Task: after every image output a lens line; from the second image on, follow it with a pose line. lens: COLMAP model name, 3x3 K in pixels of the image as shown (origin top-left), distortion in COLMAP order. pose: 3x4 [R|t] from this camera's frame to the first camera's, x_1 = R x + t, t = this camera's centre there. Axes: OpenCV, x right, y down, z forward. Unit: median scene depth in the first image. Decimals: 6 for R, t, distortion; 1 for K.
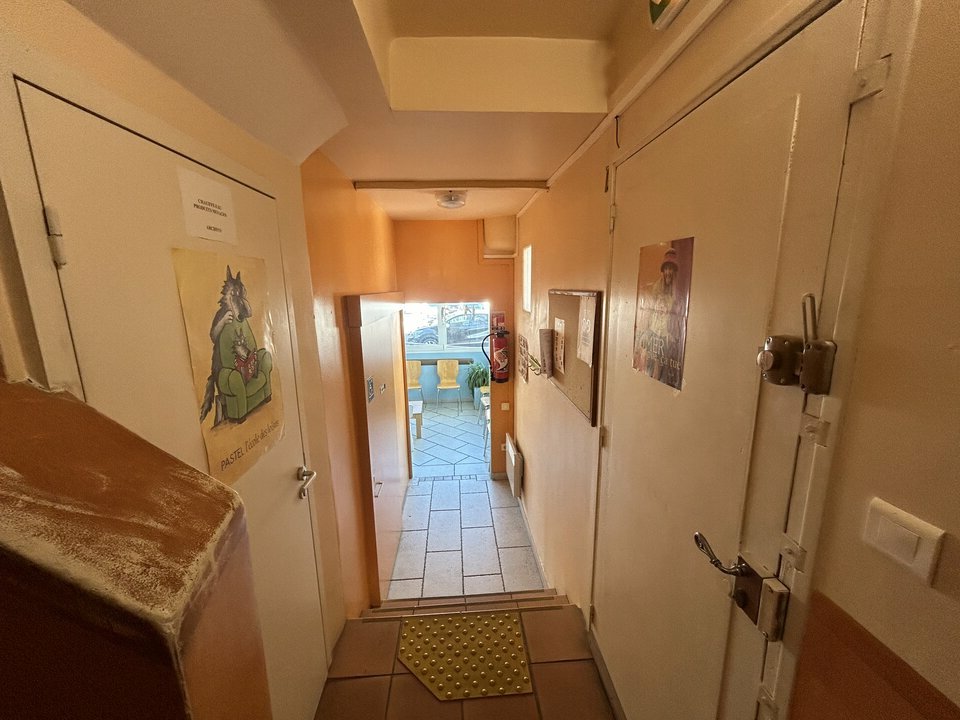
lens RADIAL K [[391.1, 0, 480.0], [0, 391.1, 360.0], [0, 0, 1]] dist [-0.000611, -0.000108]
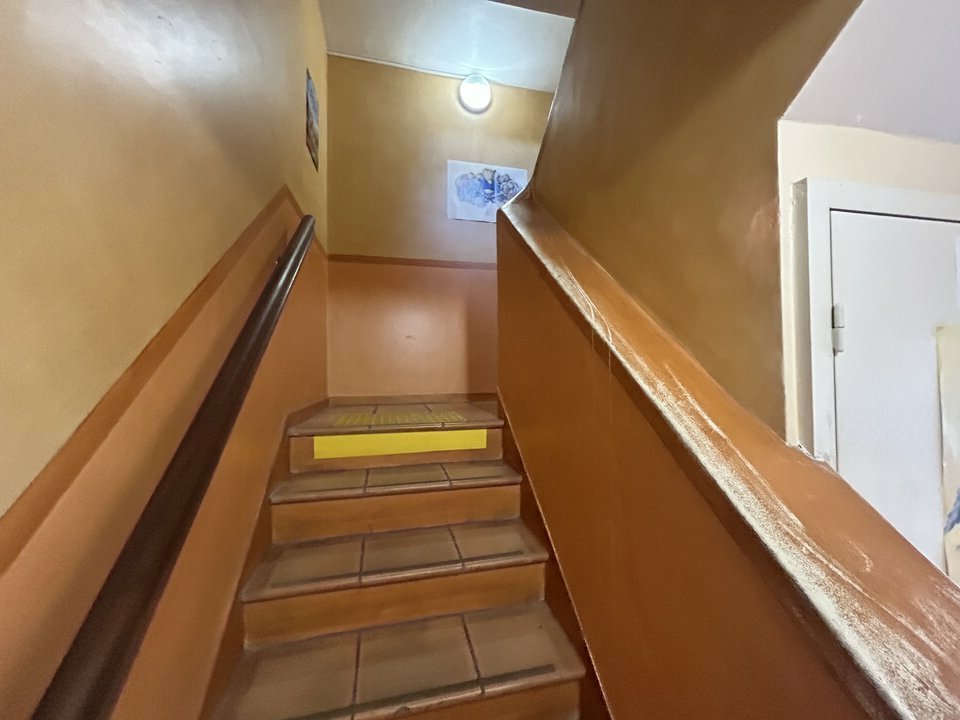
lens RADIAL K [[391.1, 0, 480.0], [0, 391.1, 360.0], [0, 0, 1]] dist [-0.000611, -0.000108]
pose [[0.161243, -0.005302, -0.986900, -0.124079], [-0.179721, 0.983107, -0.034645, 0.011361], [0.970413, 0.182953, 0.157566, -0.239897]]
